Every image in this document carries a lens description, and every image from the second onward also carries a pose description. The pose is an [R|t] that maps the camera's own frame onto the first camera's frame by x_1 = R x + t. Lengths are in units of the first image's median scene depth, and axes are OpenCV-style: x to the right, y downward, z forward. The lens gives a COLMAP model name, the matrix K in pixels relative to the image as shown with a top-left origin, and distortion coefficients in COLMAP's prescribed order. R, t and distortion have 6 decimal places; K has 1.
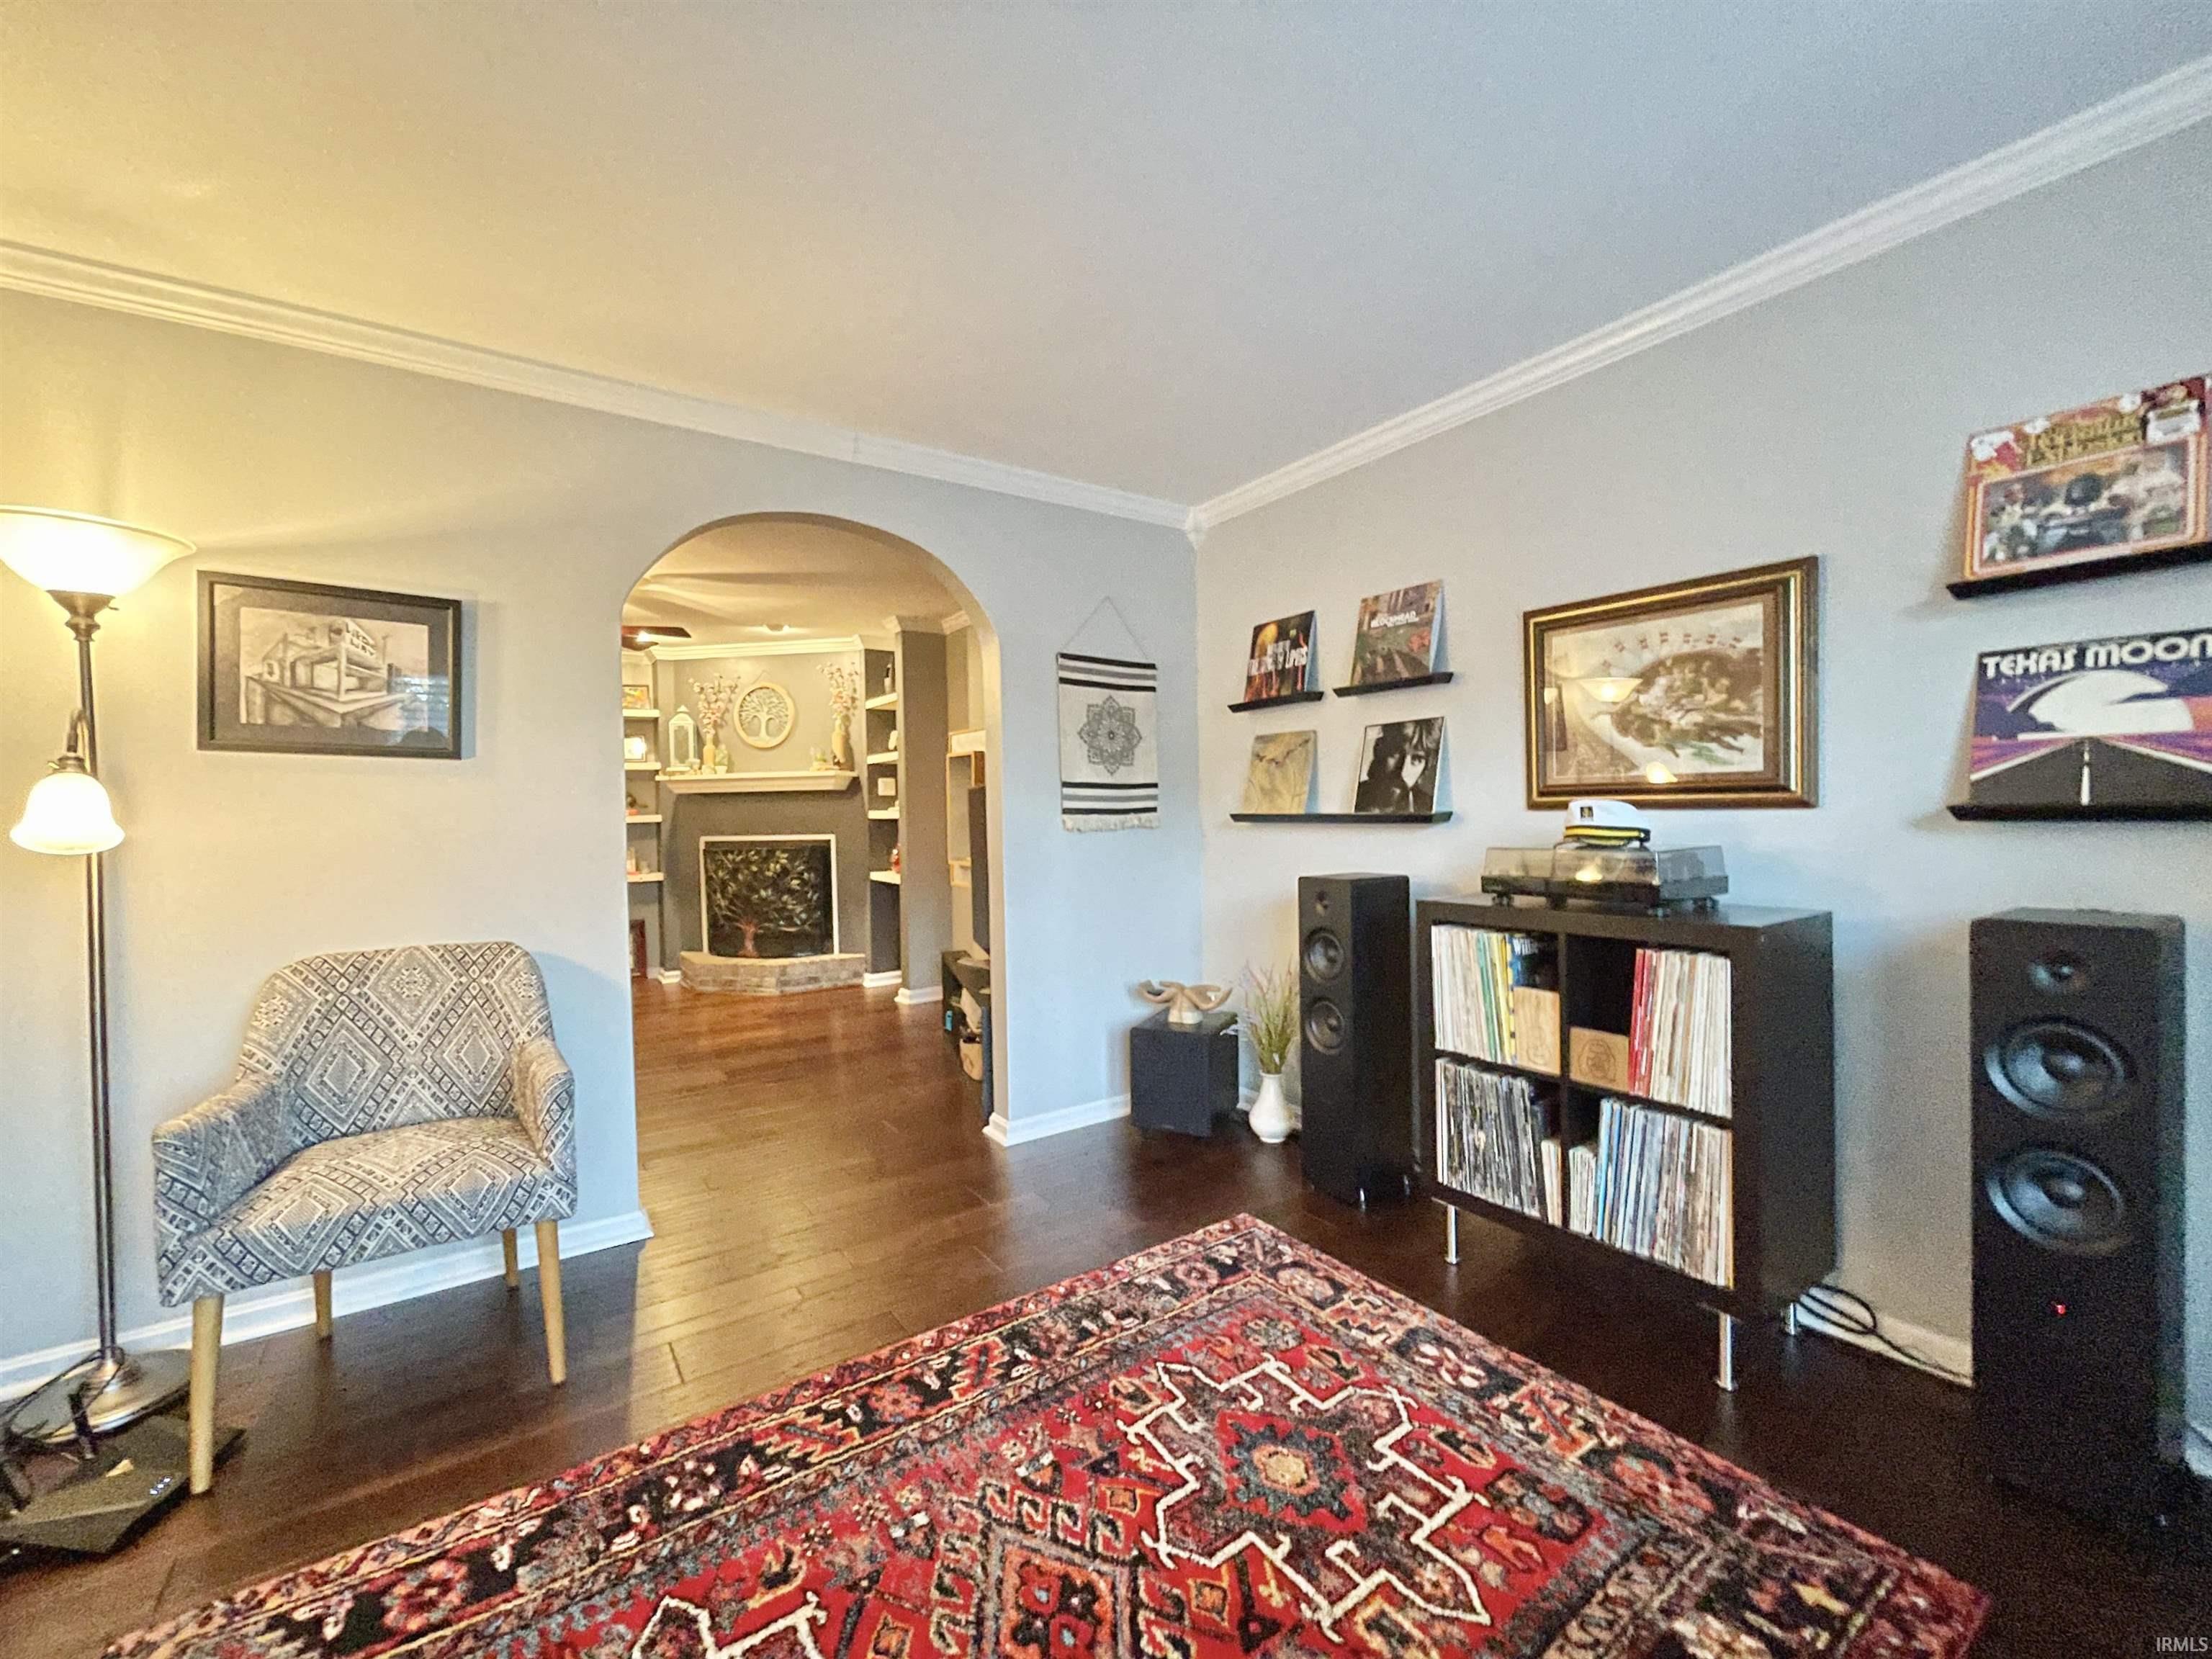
lens RADIAL K [[903.1, 0, 1096.2], [0, 903.1, 828.3], [0, 0, 1]] dist [-0.002379, 0.000930]
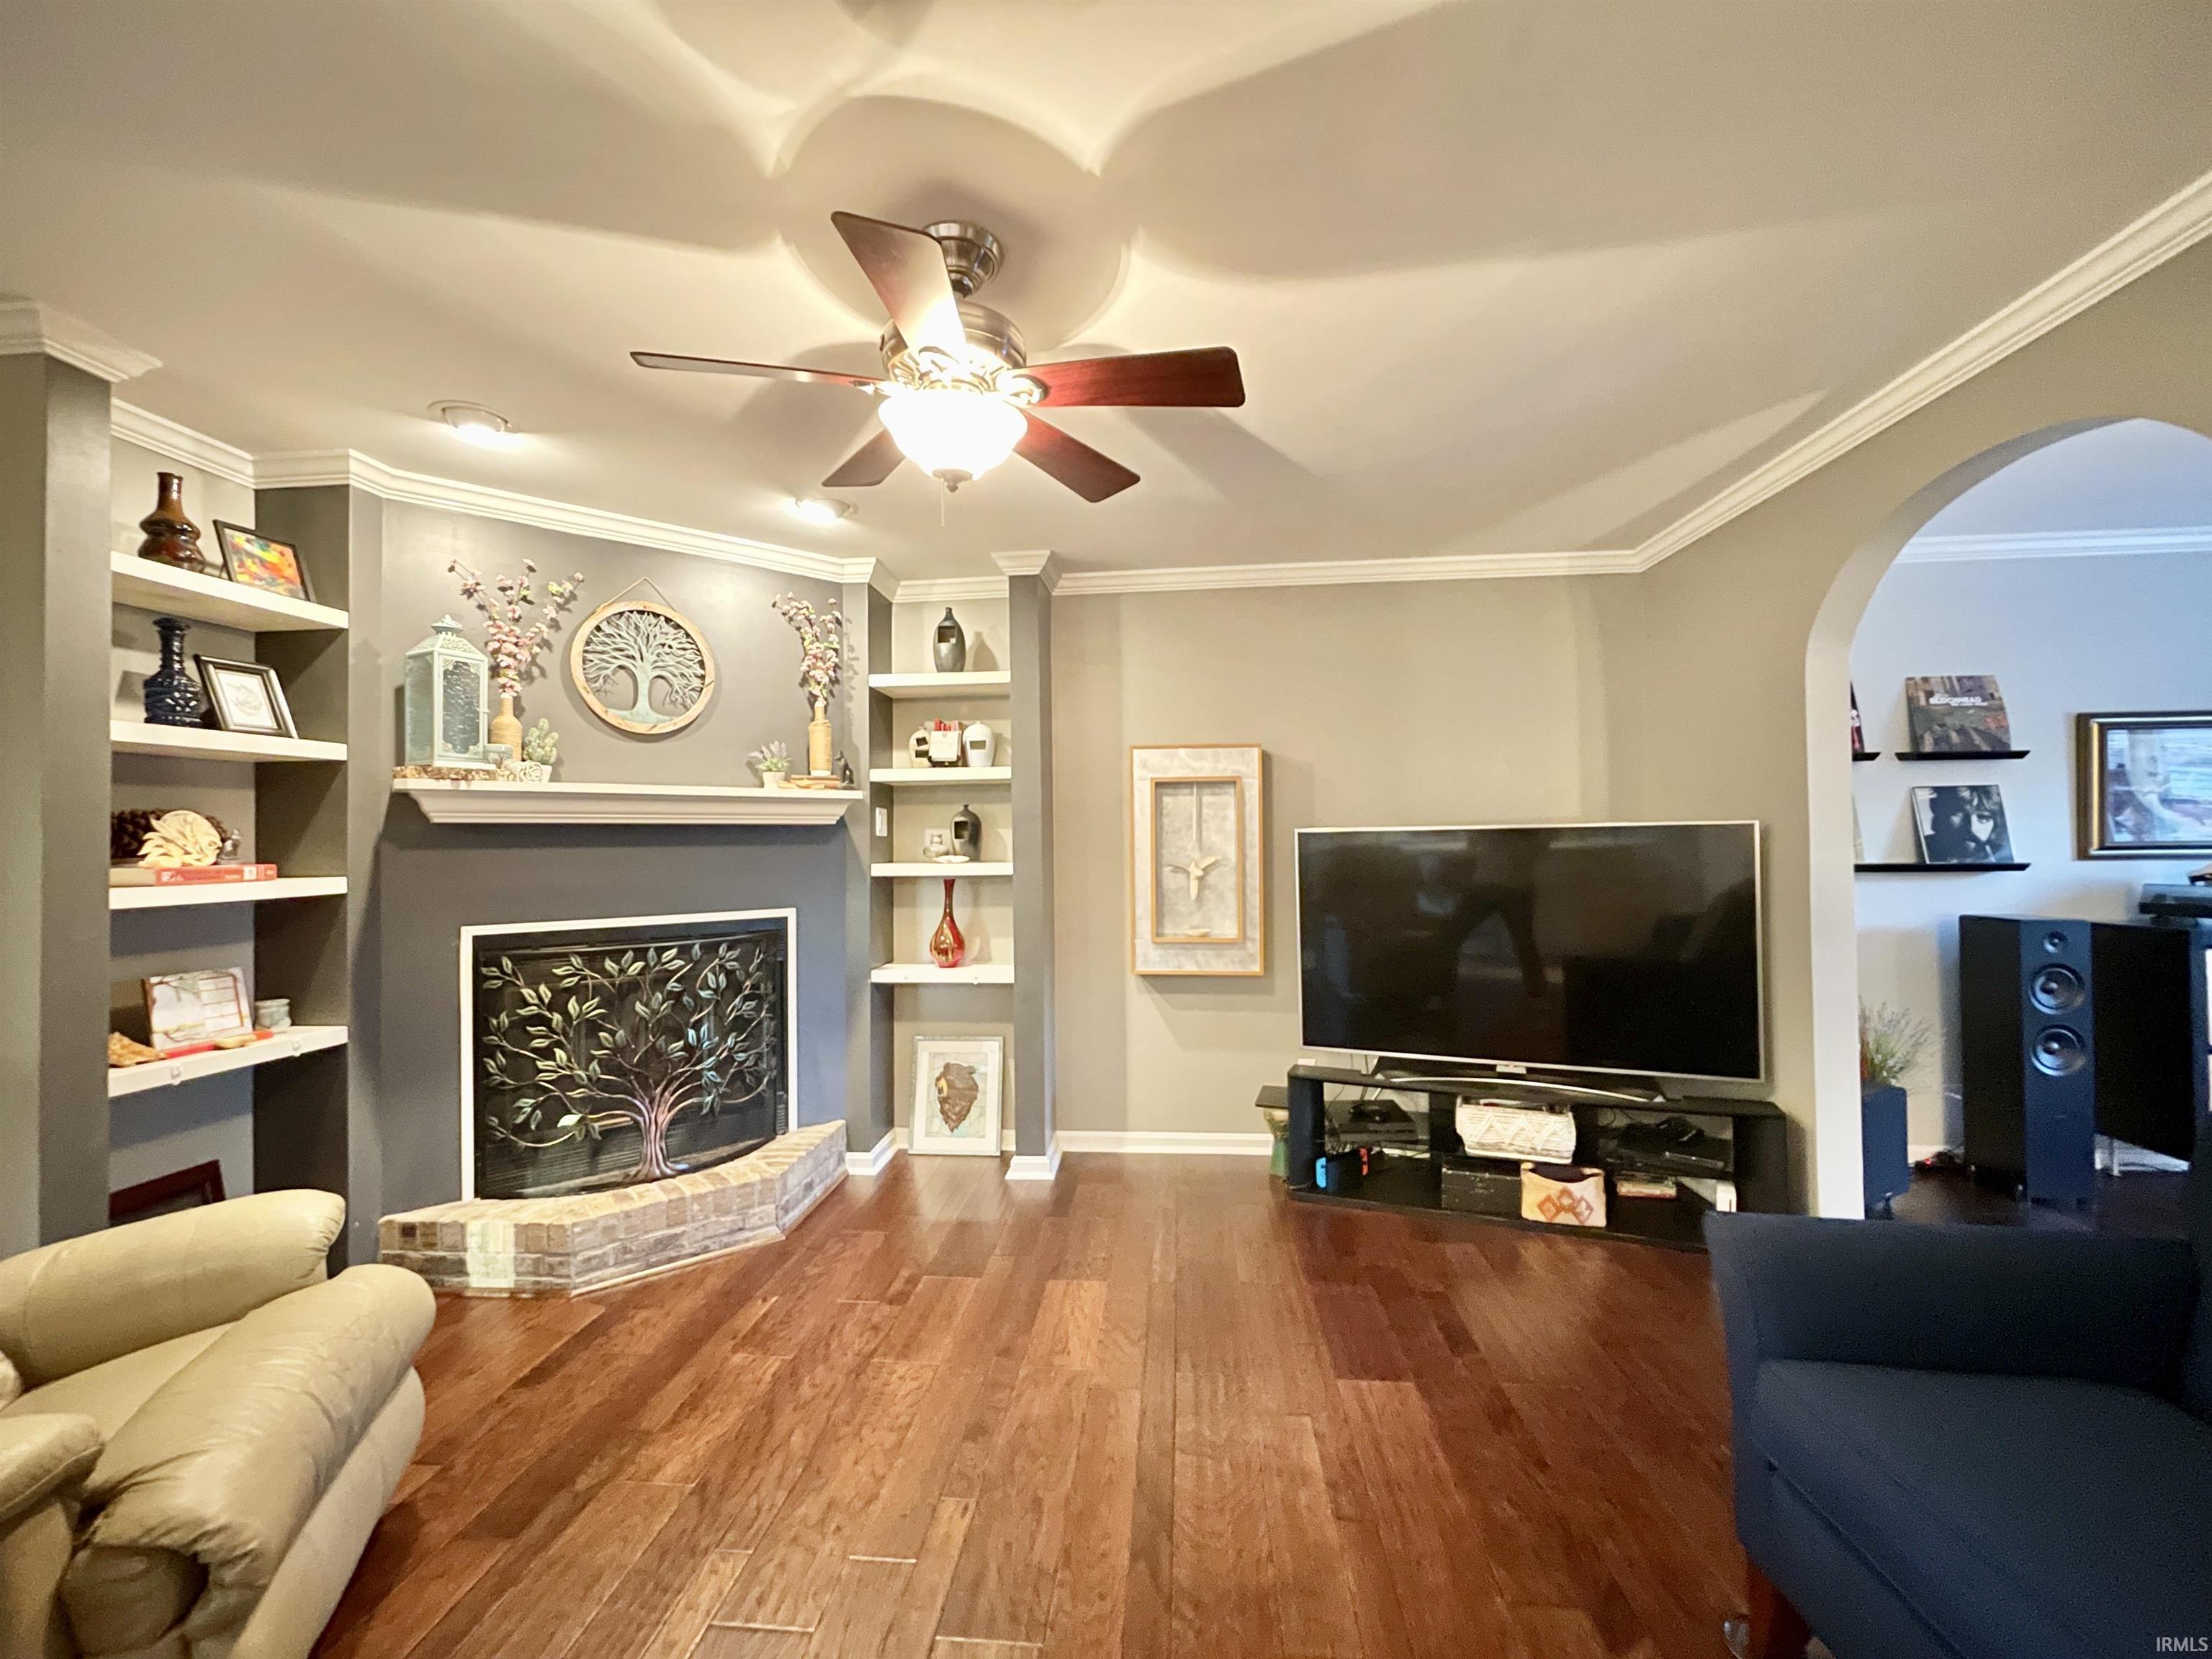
lens RADIAL K [[903.1, 0, 1116.2], [0, 903.1, 834.1], [0, 0, 1]] dist [-0.002379, 0.000930]
pose [[0.634341, 0.022037, 0.772739, -0.613359], [0.017884, 0.998908, -0.043169, -0.011050], [-0.772846, 0.041203, 0.633254, 0.526572]]
